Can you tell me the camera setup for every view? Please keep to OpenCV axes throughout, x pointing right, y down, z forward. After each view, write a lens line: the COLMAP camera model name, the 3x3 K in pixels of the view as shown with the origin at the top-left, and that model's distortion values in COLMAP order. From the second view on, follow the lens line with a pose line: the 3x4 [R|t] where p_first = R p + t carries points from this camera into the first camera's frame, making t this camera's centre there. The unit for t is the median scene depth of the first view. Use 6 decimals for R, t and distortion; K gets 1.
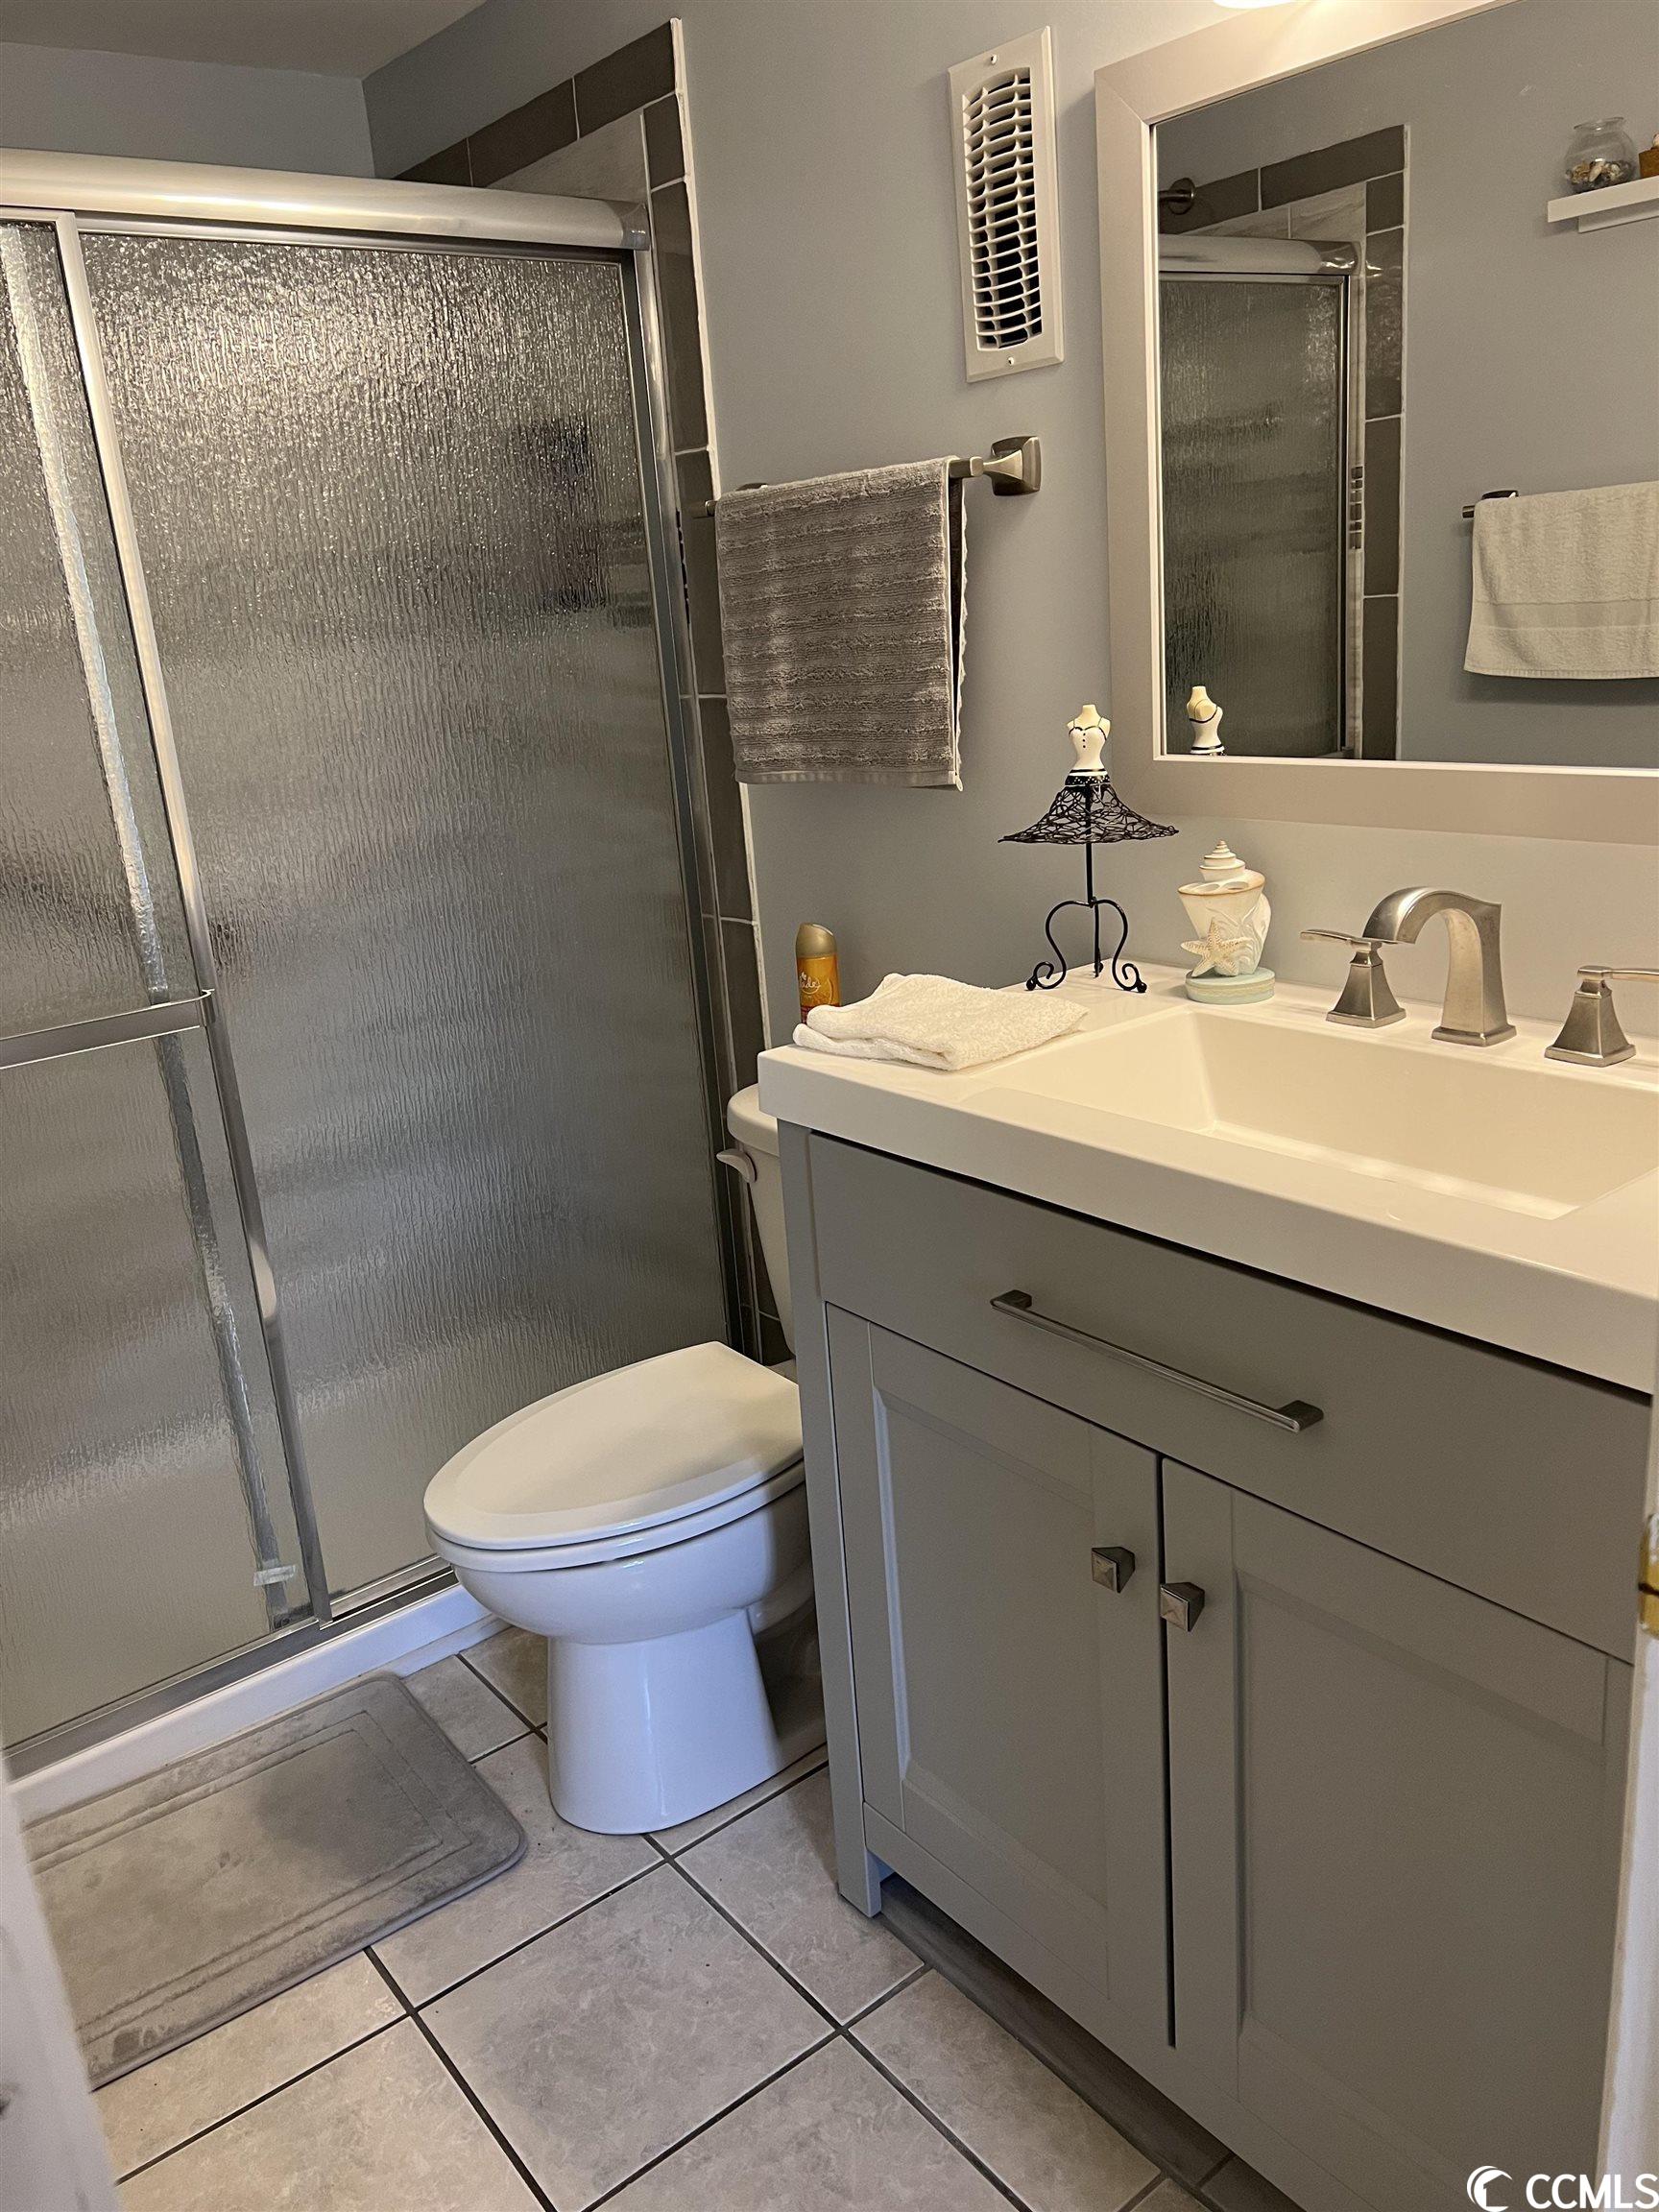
lens RADIAL K [[1655.0, 0, 829.5], [0, 1655.0, 1108.8], [0, 0, 1]] dist [0.042717, -0.040684]
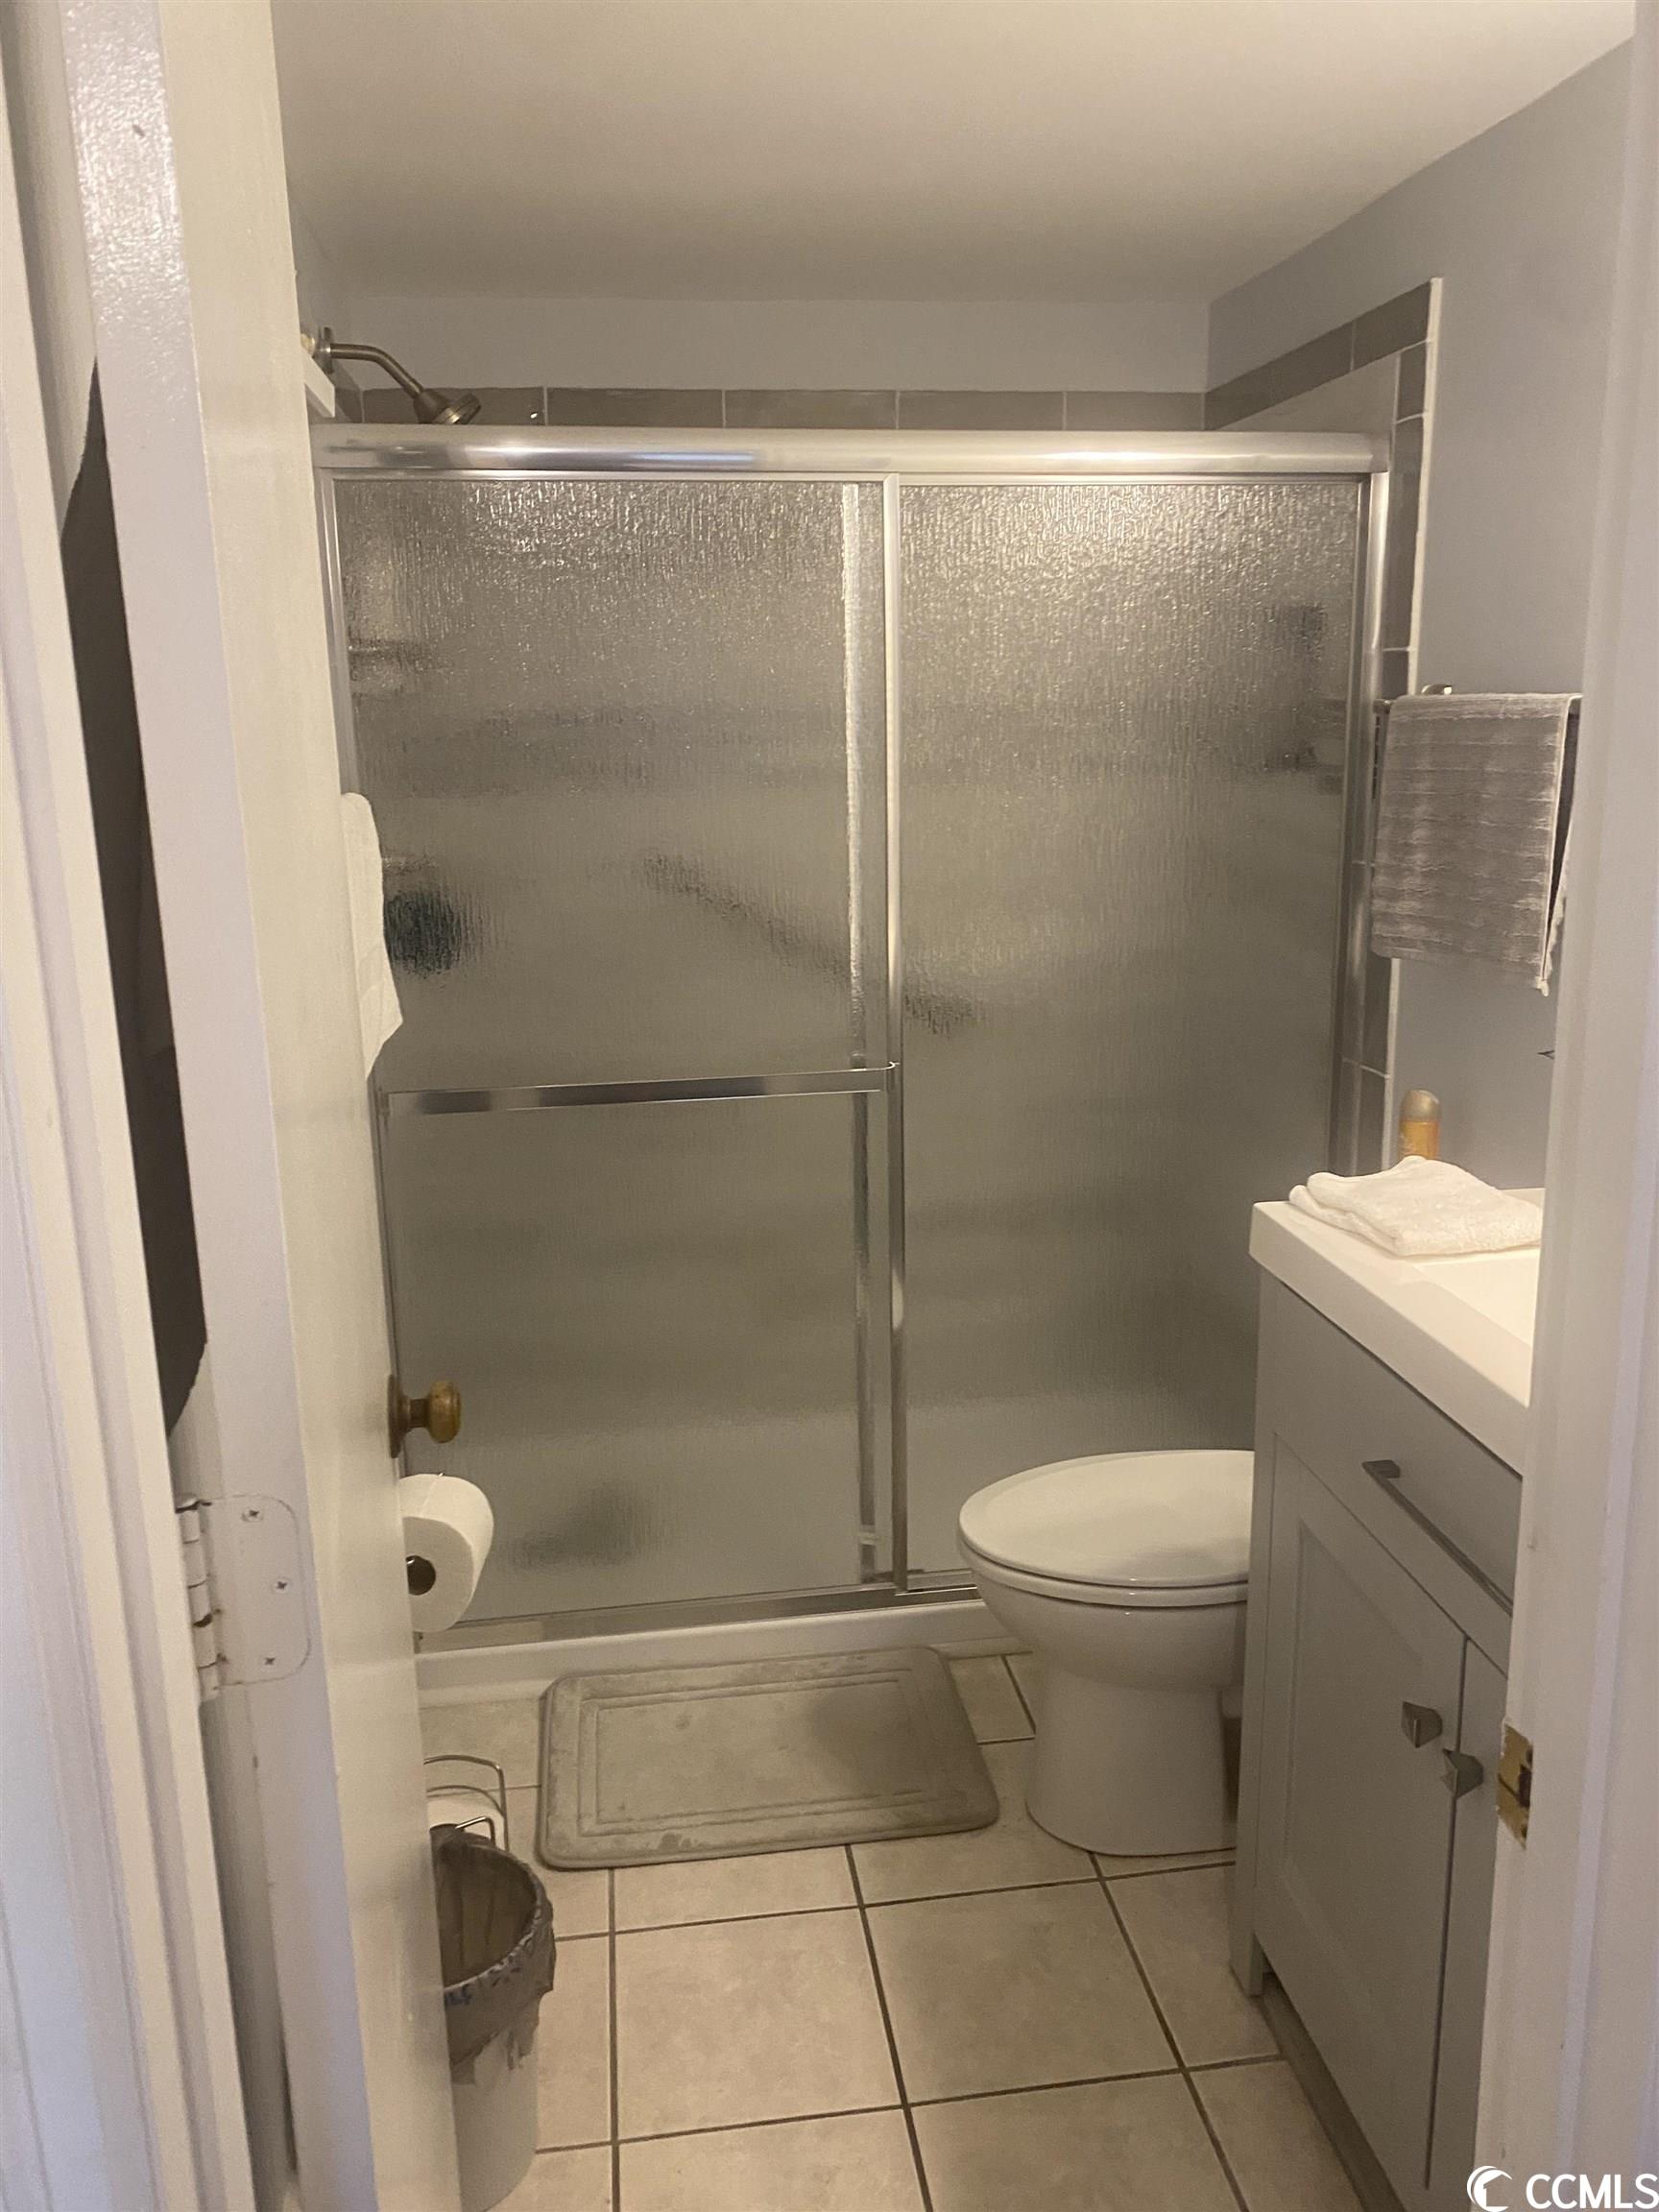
lens RADIAL K [[1686.5, 0, 823.1], [0, 1686.5, 1109.8], [0, 0, 1]] dist [0.011622, 0.013874]
pose [[0.862882, 0.177239, -0.473308, 0.196942], [-0.194096, 0.980890, 0.013460, -0.044432], [0.466649, 0.080253, 0.880794, -0.150590]]
